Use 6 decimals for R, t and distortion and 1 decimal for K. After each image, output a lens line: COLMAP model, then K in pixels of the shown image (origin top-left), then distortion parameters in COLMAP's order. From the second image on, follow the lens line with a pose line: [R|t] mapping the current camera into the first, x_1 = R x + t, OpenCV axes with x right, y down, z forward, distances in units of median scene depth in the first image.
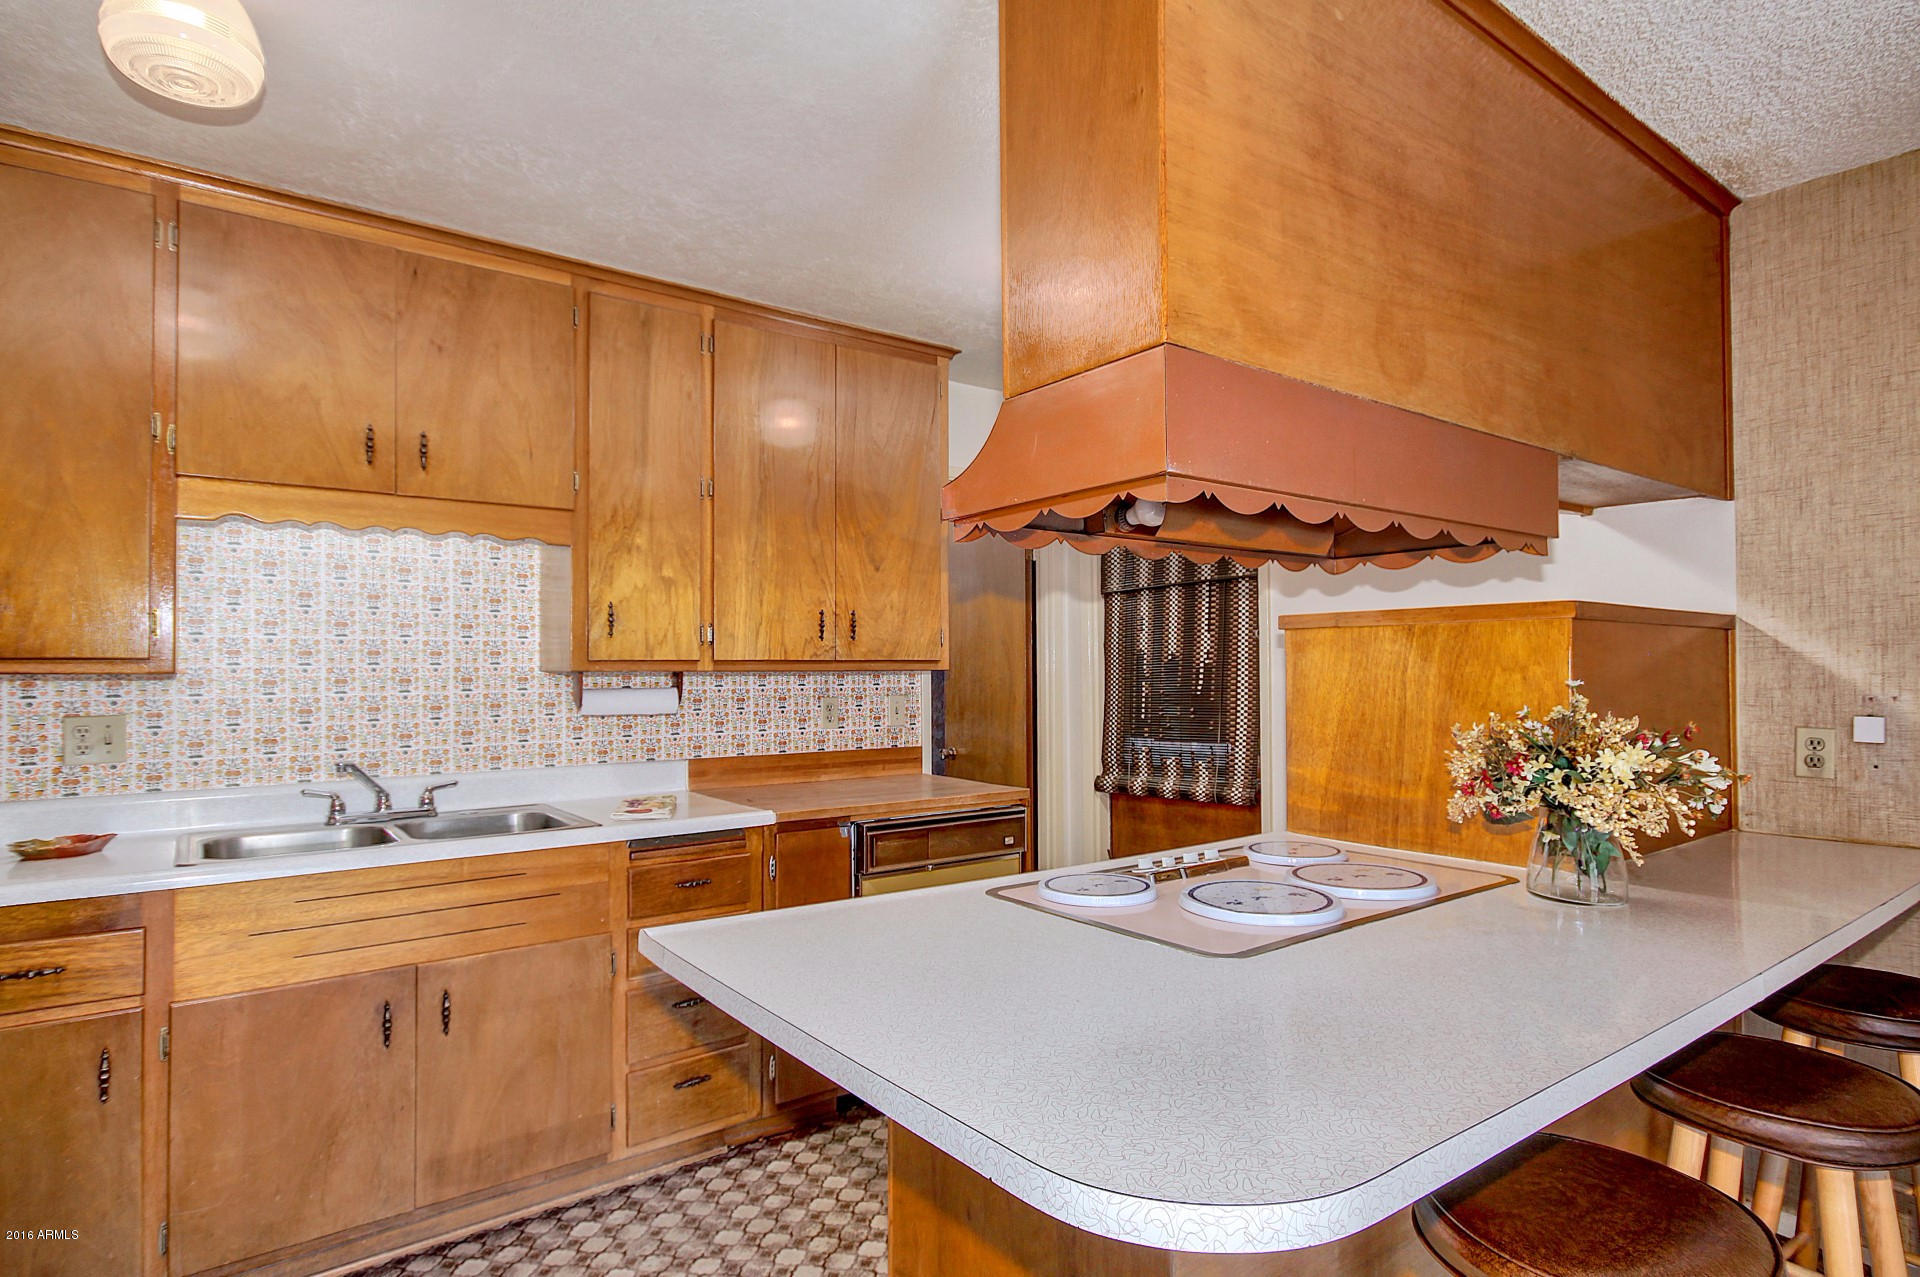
lens RADIAL K [[1051.0, 0, 957.5], [0, 1051.0, 664.1], [0, 0, 1]] dist [0.137018, 0.000084]
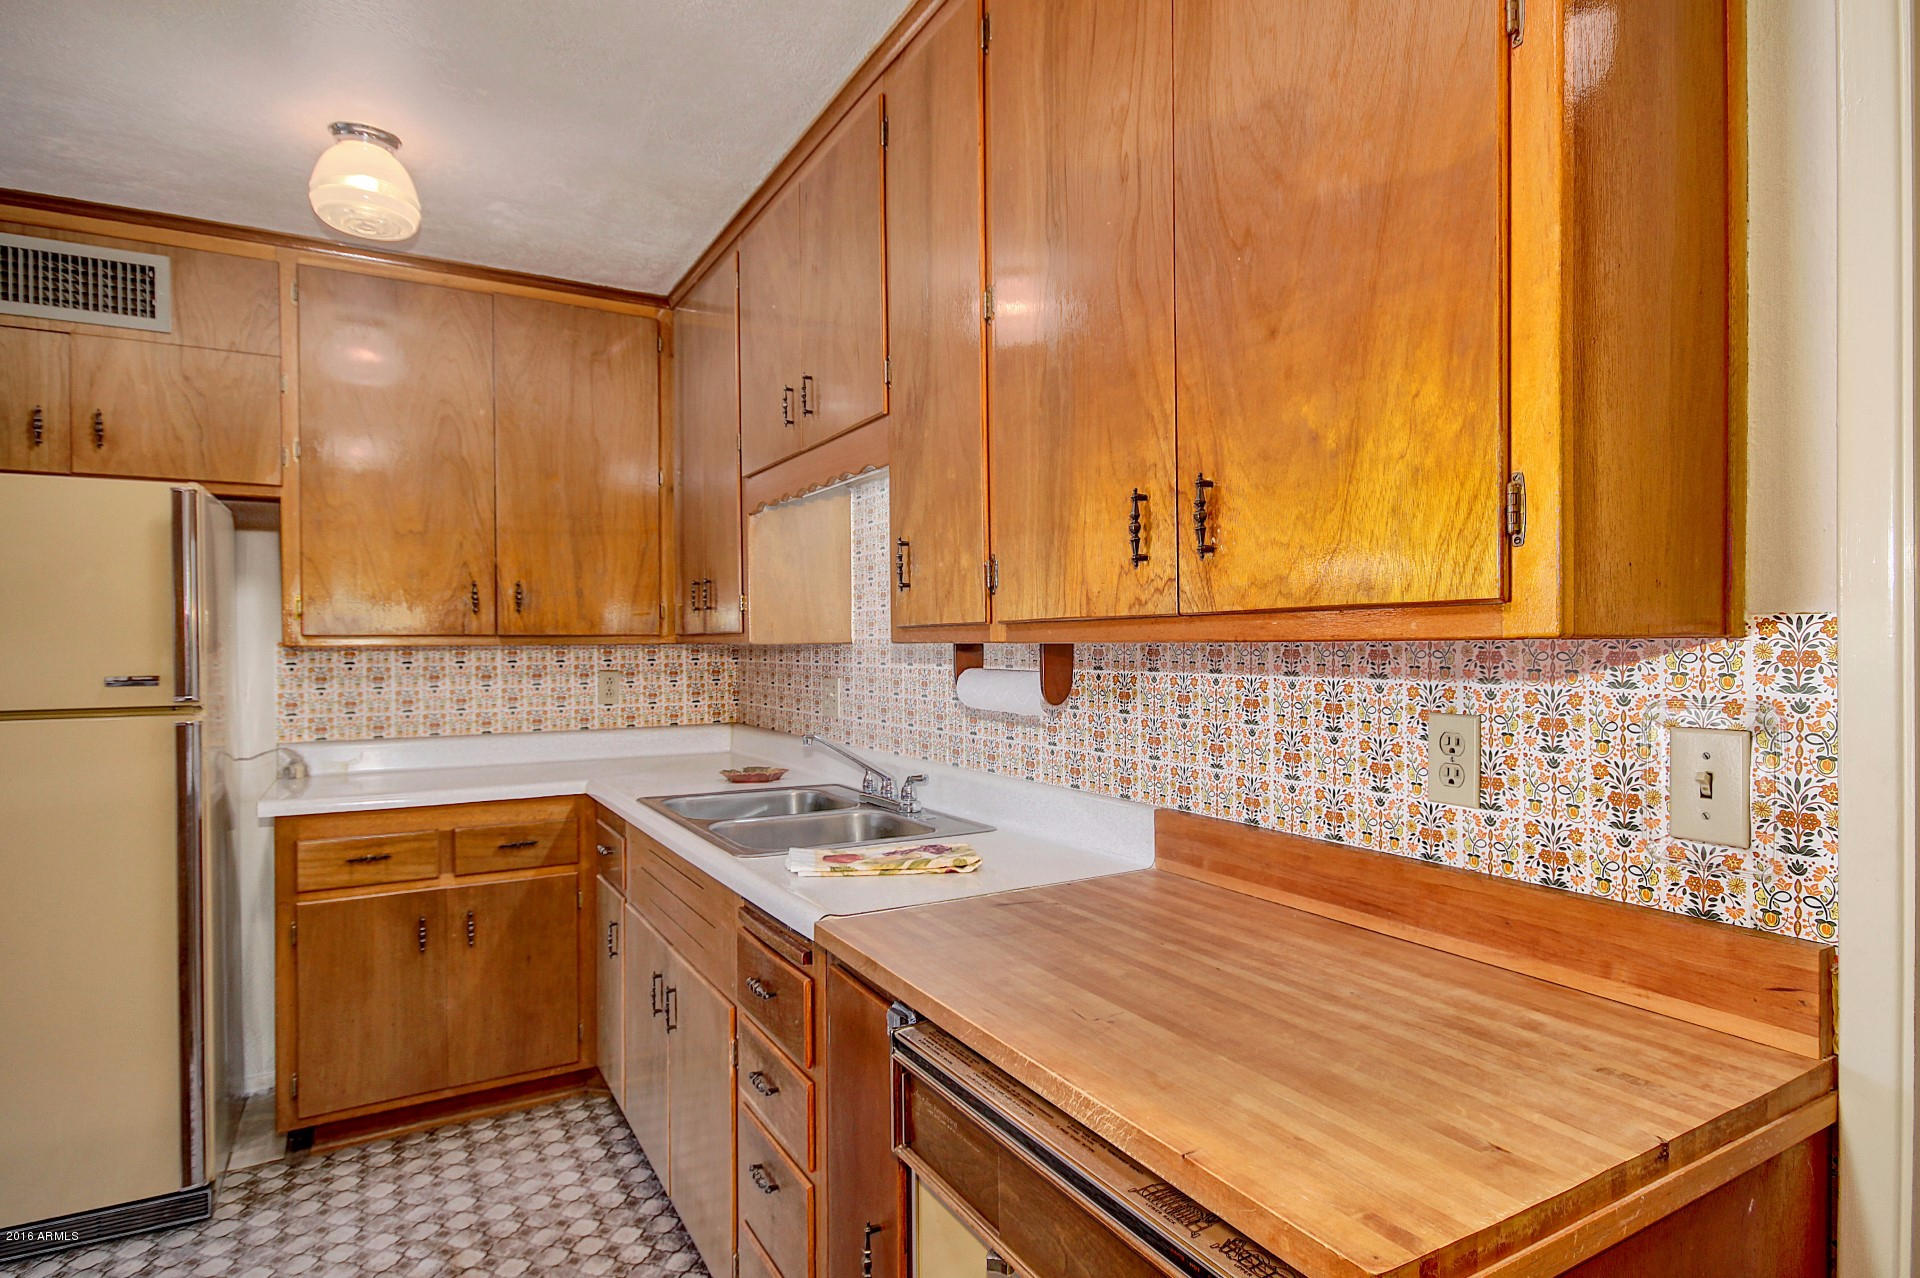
lens RADIAL K [[1043.4, 0, 964.5], [0, 1043.4, 650.0], [0, 0, 1]] dist [0.011737, 0.000544]
pose [[-0.101324, 0.012684, -0.994773, 0.267675], [0.014346, 0.999833, 0.011287, 0.004024], [0.994750, -0.013127, -0.101489, 0.962025]]
